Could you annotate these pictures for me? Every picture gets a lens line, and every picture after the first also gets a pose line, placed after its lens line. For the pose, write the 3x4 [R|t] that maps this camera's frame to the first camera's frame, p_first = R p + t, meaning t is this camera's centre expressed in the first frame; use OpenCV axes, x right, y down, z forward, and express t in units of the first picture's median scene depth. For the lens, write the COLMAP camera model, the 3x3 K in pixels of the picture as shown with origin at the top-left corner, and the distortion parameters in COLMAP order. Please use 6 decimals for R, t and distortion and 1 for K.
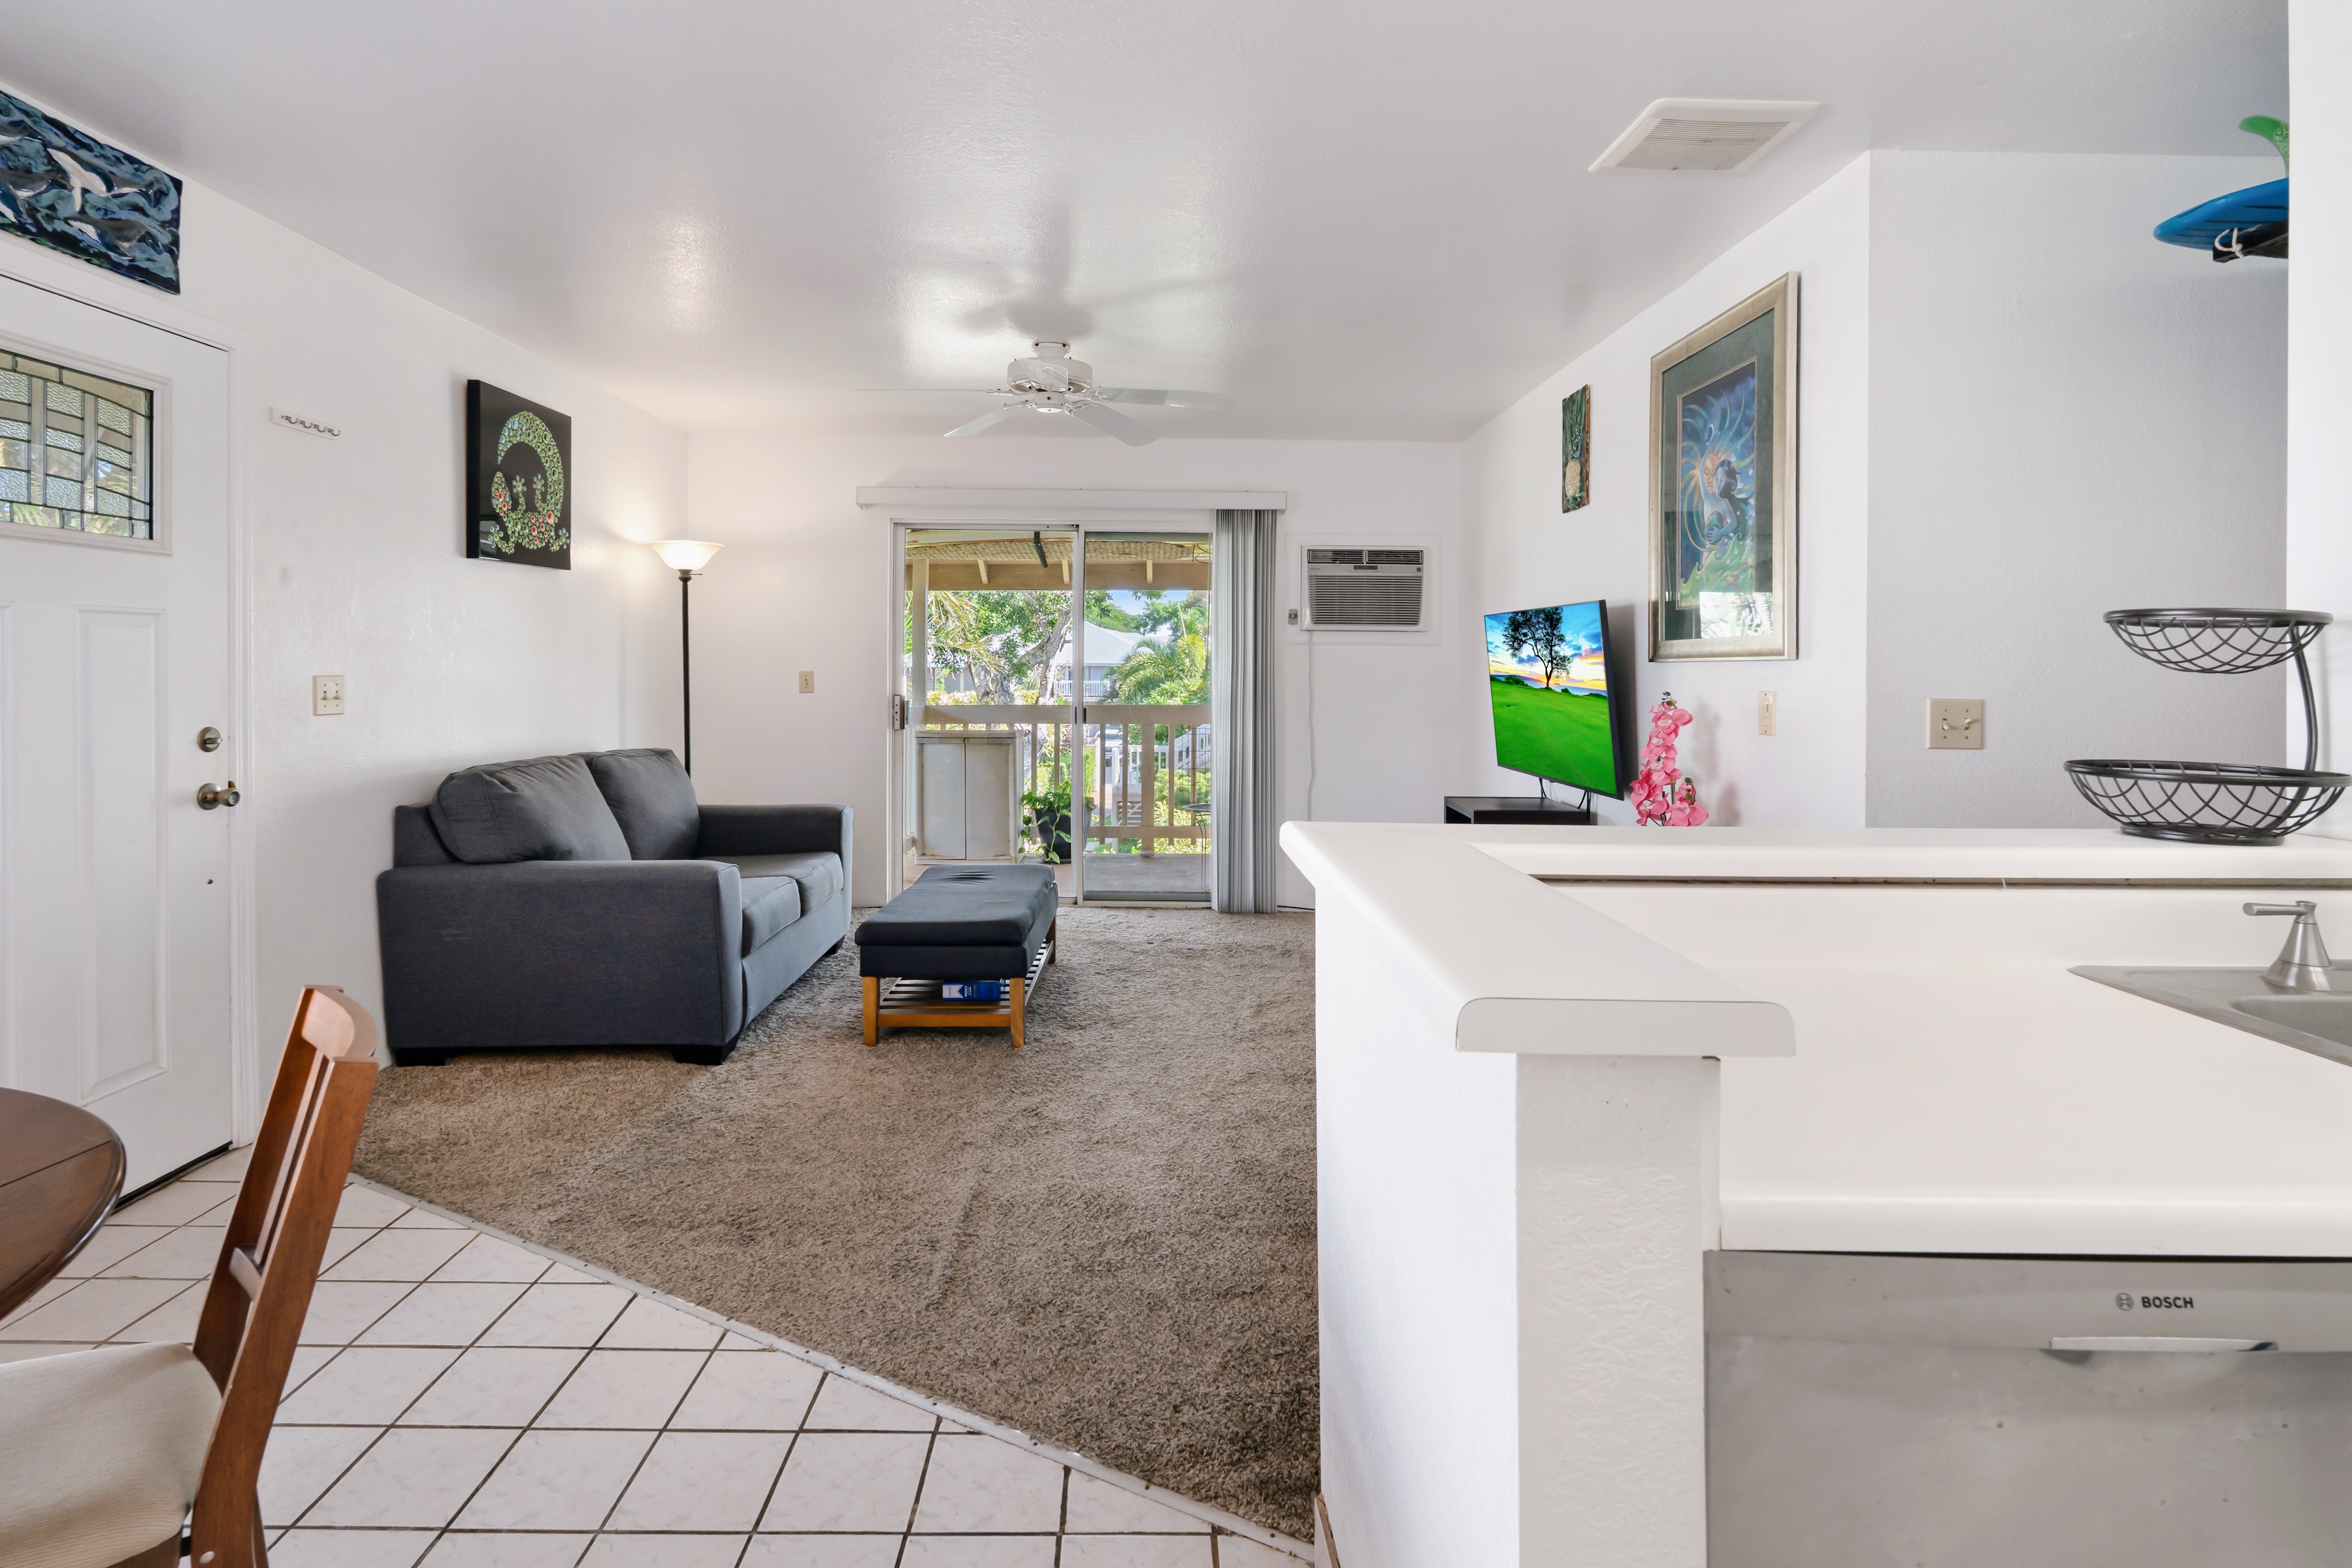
lens RADIAL K [[1084.5, 0, 1147.0], [0, 1084.5, 696.6], [0, 0, 1]] dist [-0.015468, 0.004280]
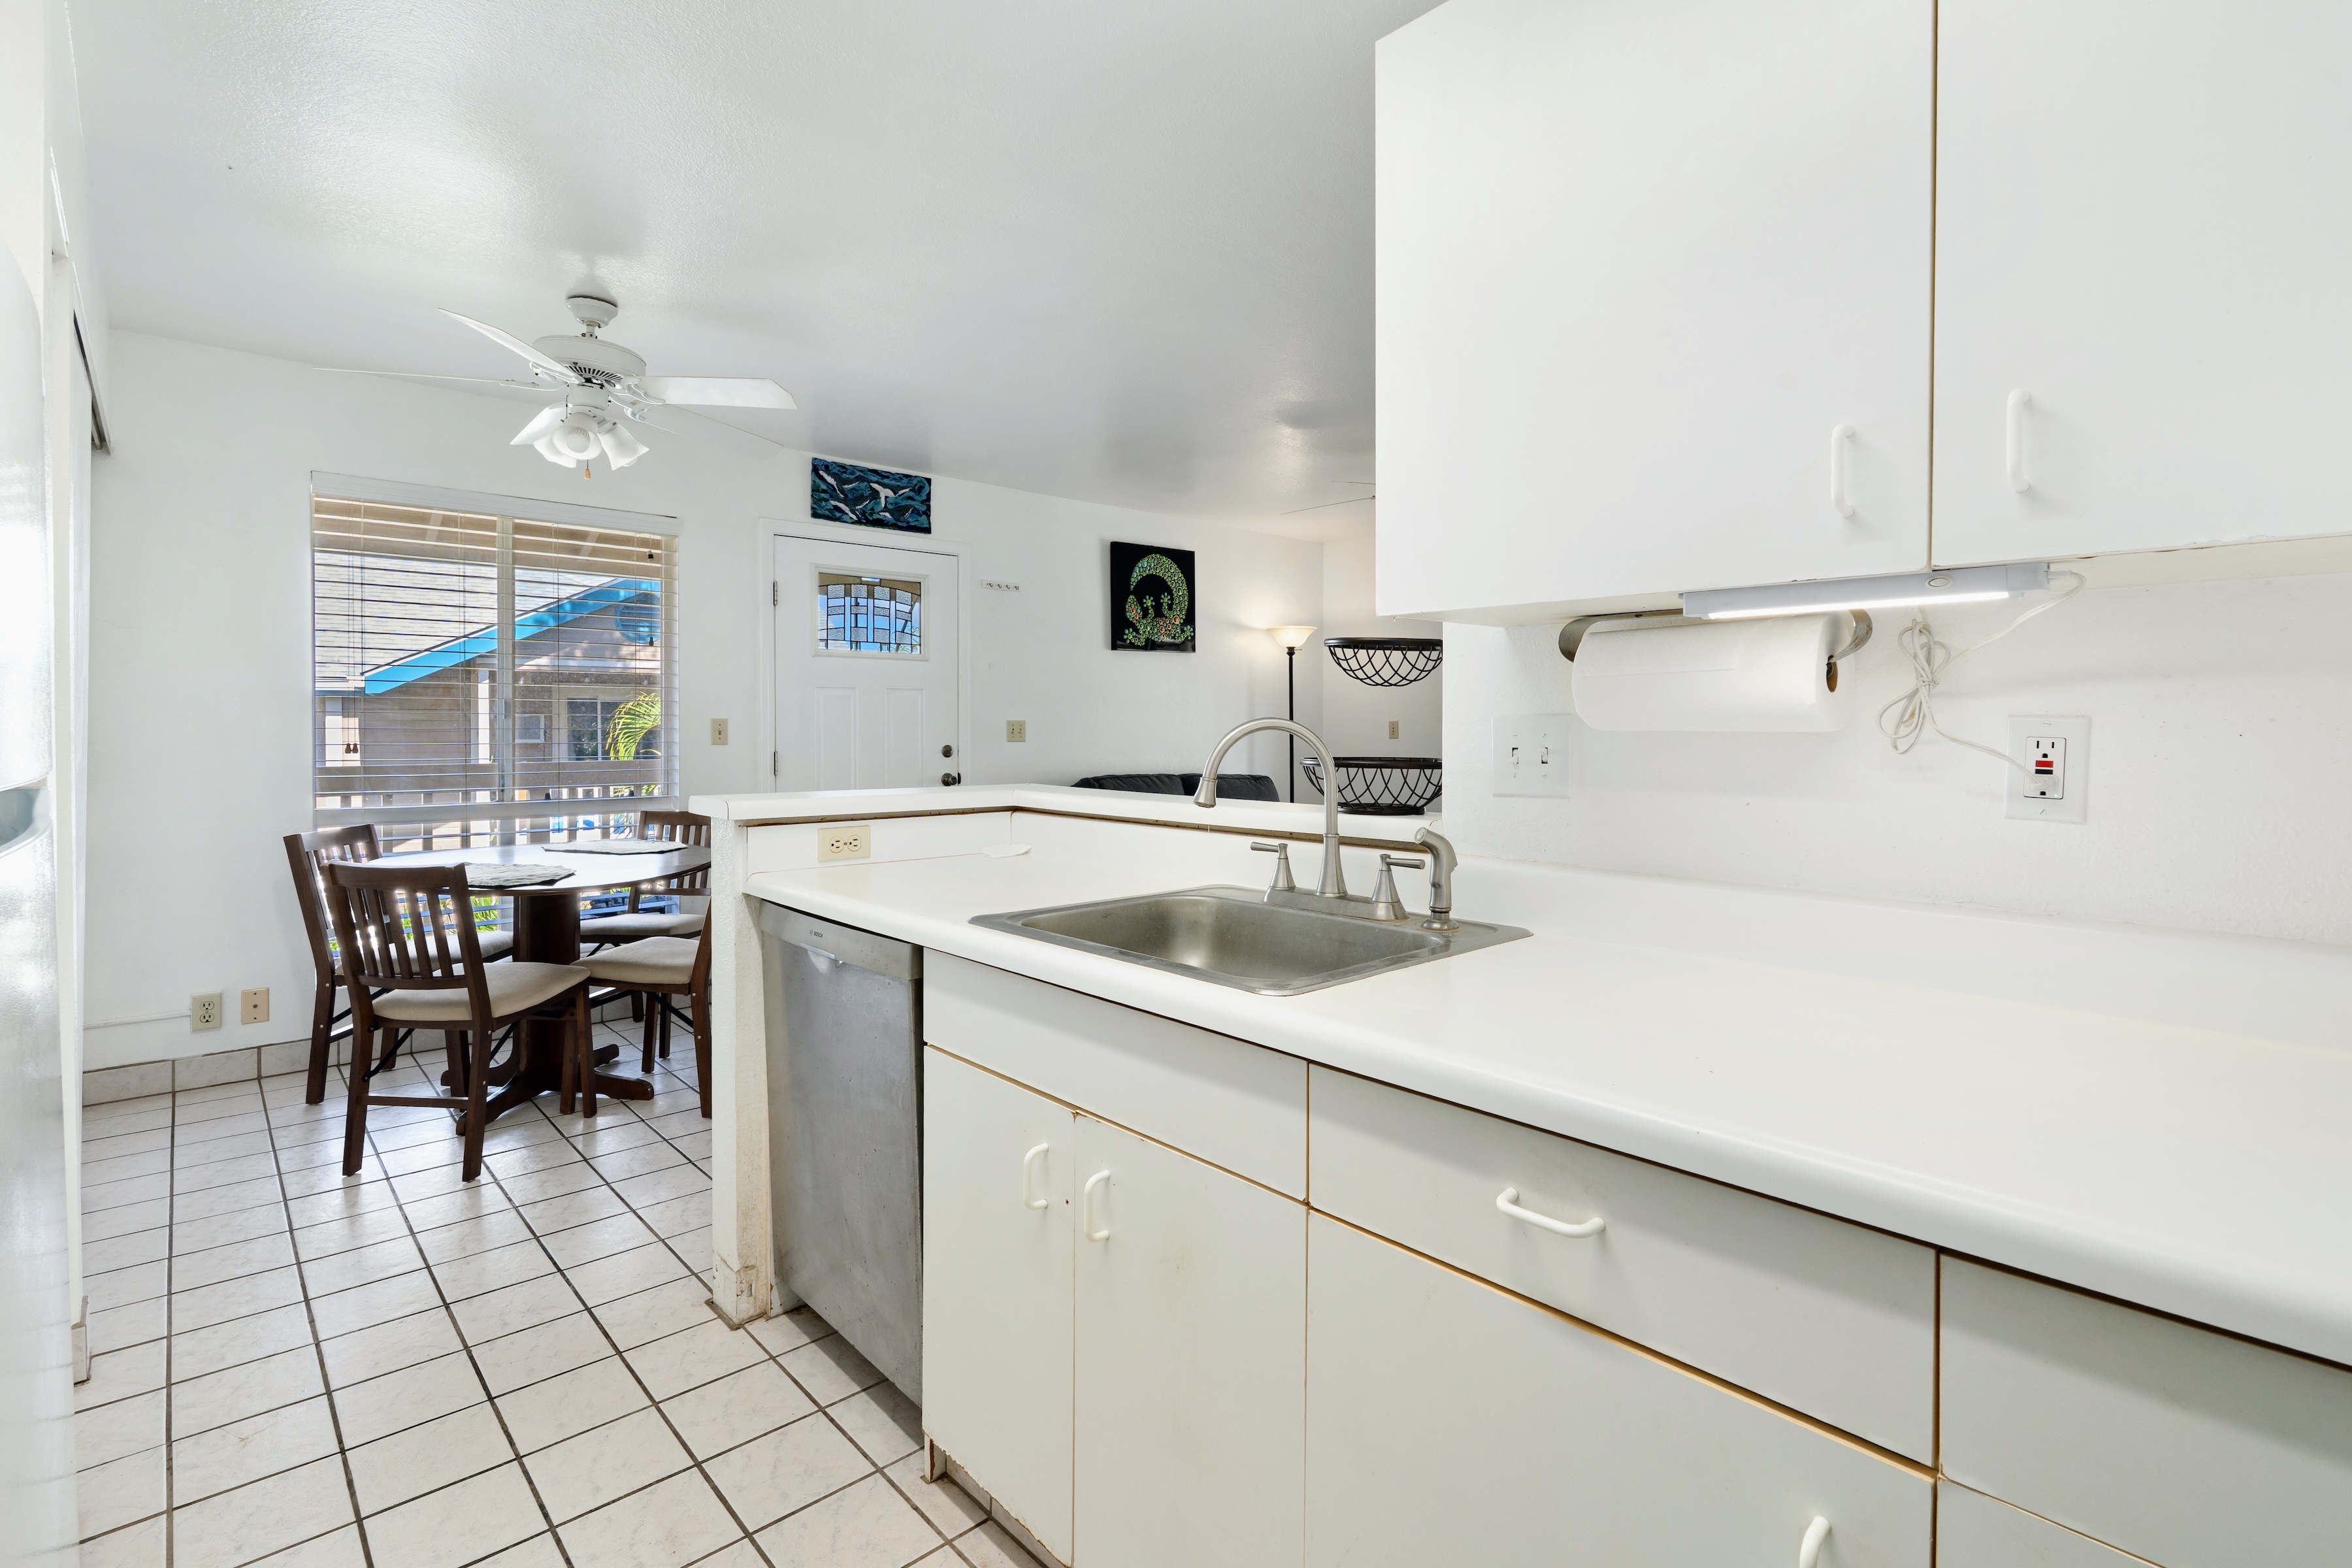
lens RADIAL K [[1084.5, 0, 1196.5], [0, 1084.5, 739.5], [0, 0, 1]] dist [-0.015468, 0.004280]
pose [[0.682005, 0.004807, -0.731332, 0.847874], [-0.018626, 0.999768, -0.010799, 0.028825], [0.731110, 0.020987, 0.681937, -0.029485]]
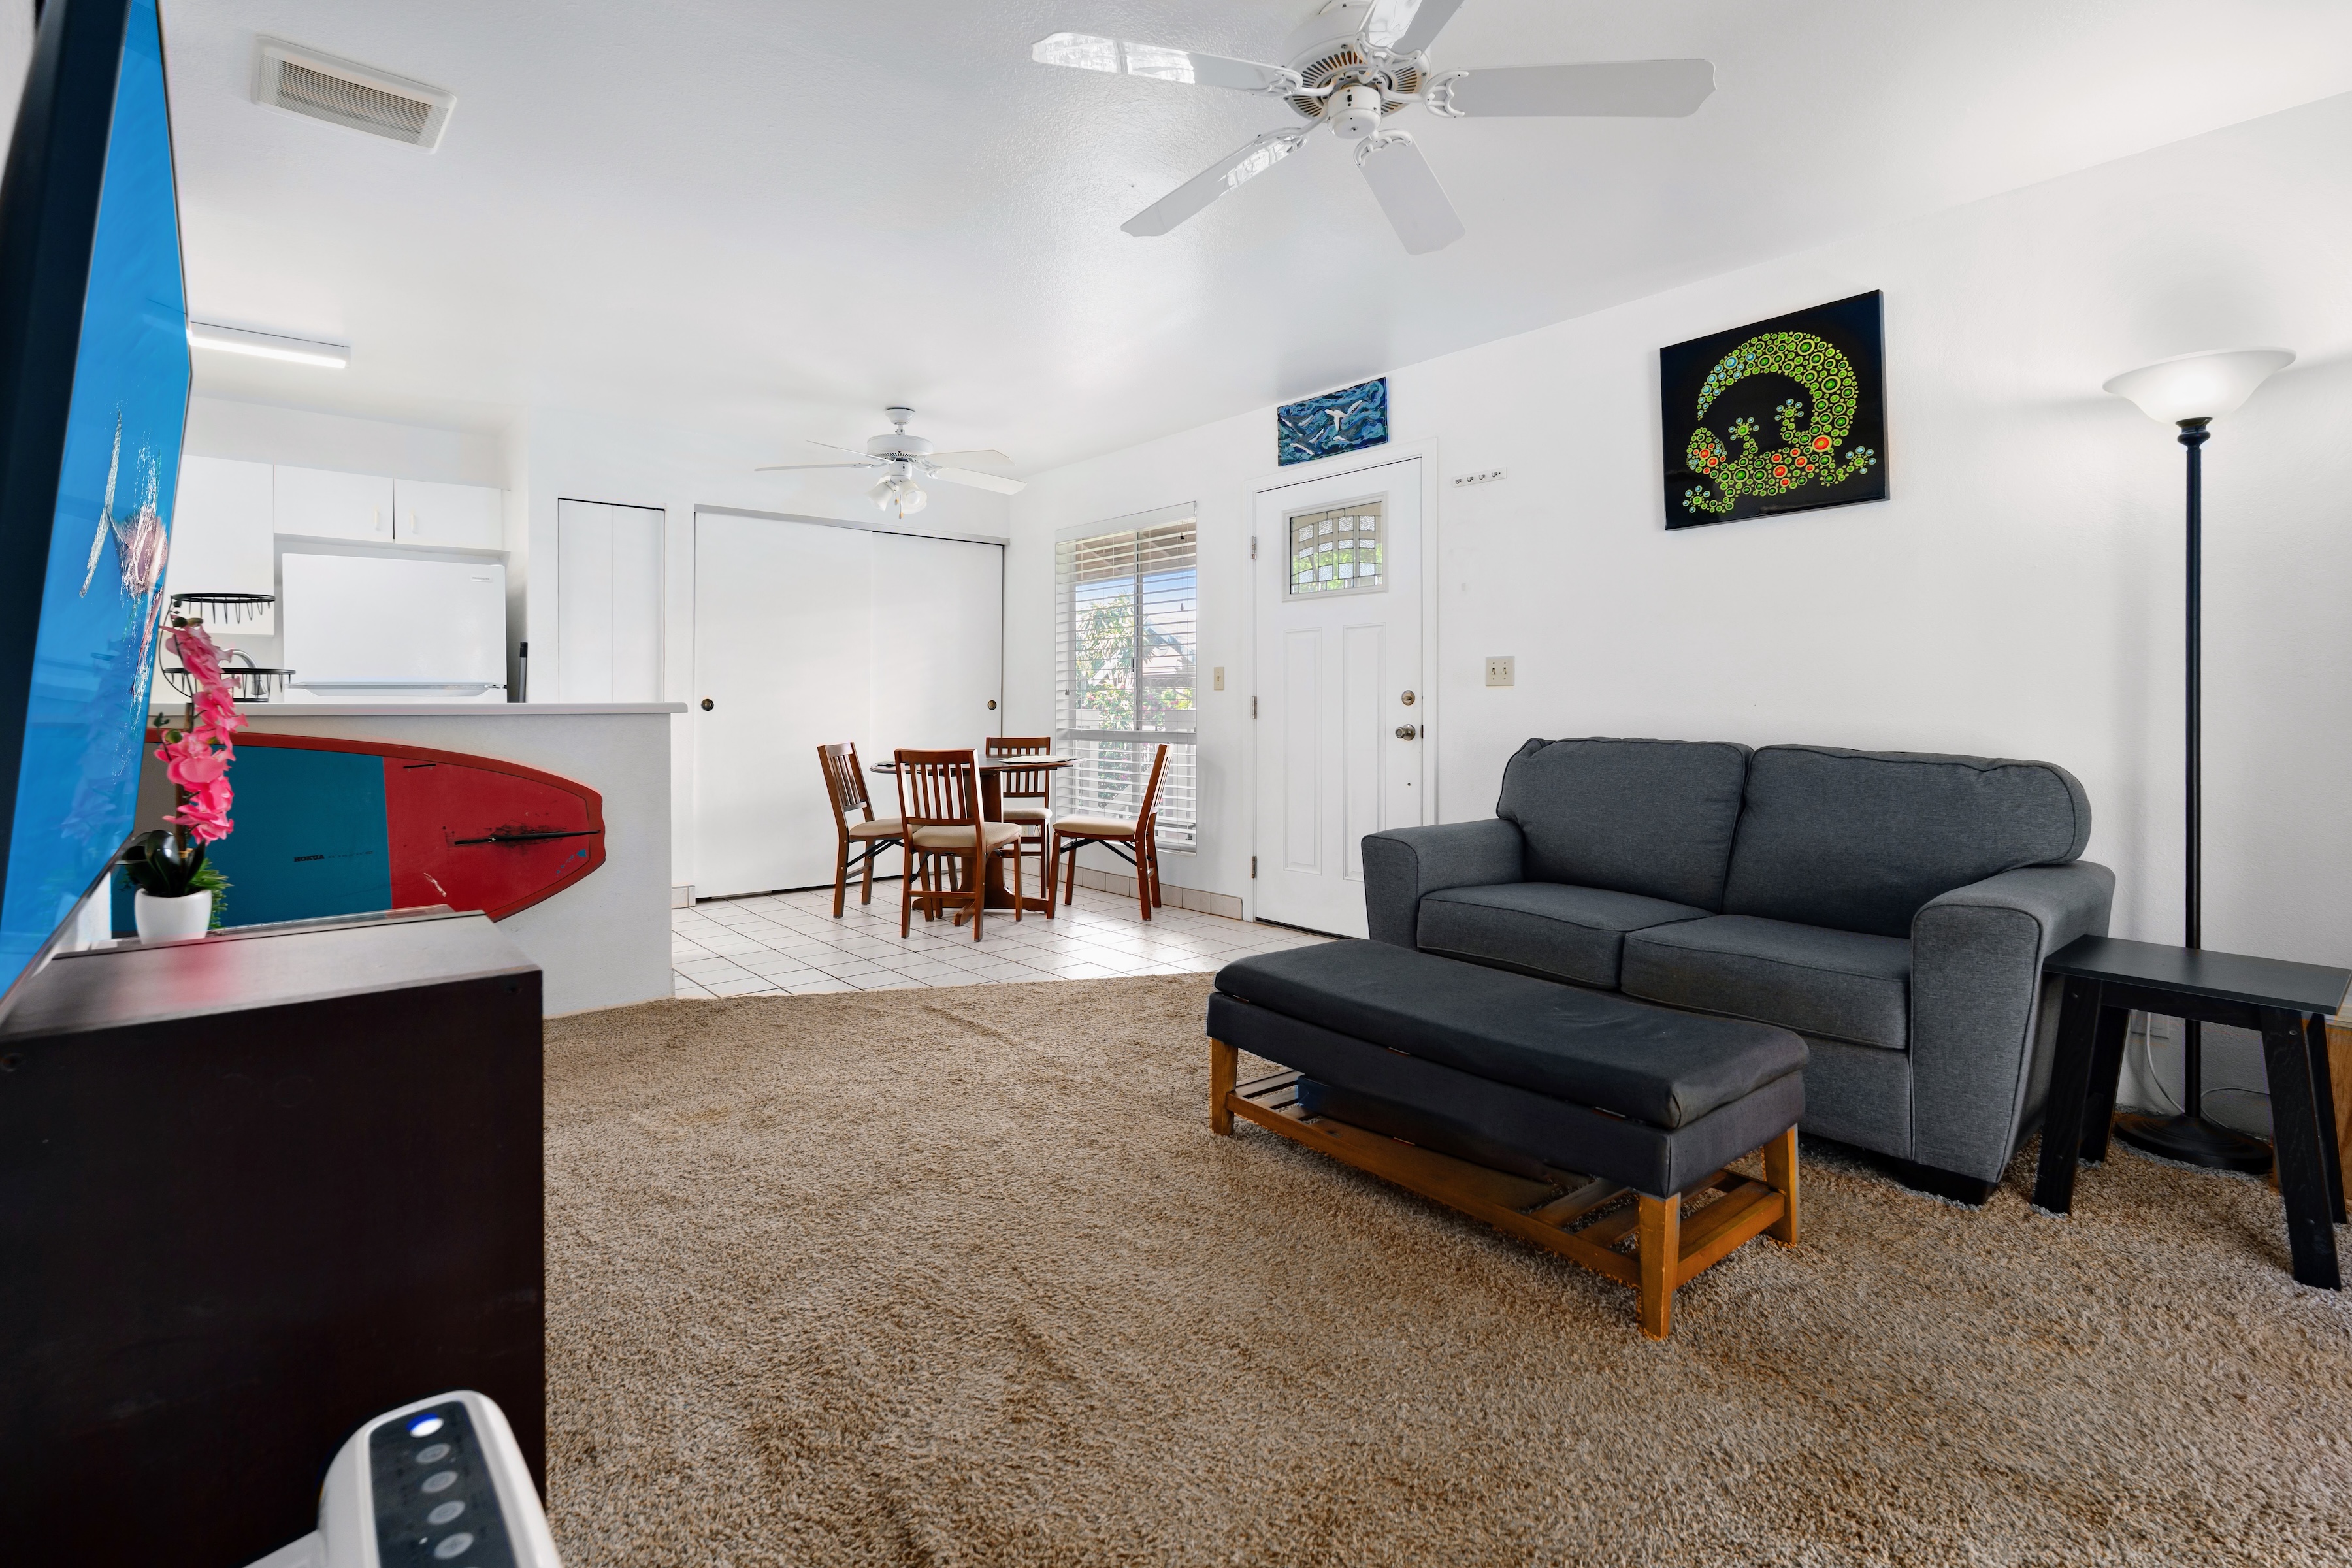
lens RADIAL K [[1084.5, 0, 1171.6], [0, 1084.5, 708.0], [0, 0, 1]] dist [-0.015468, 0.004280]
pose [[-0.761878, -0.004303, -0.647706, 0.443688], [-0.021159, 0.999610, 0.018248, 0.030108], [0.647375, 0.027608, -0.761672, 1.867271]]
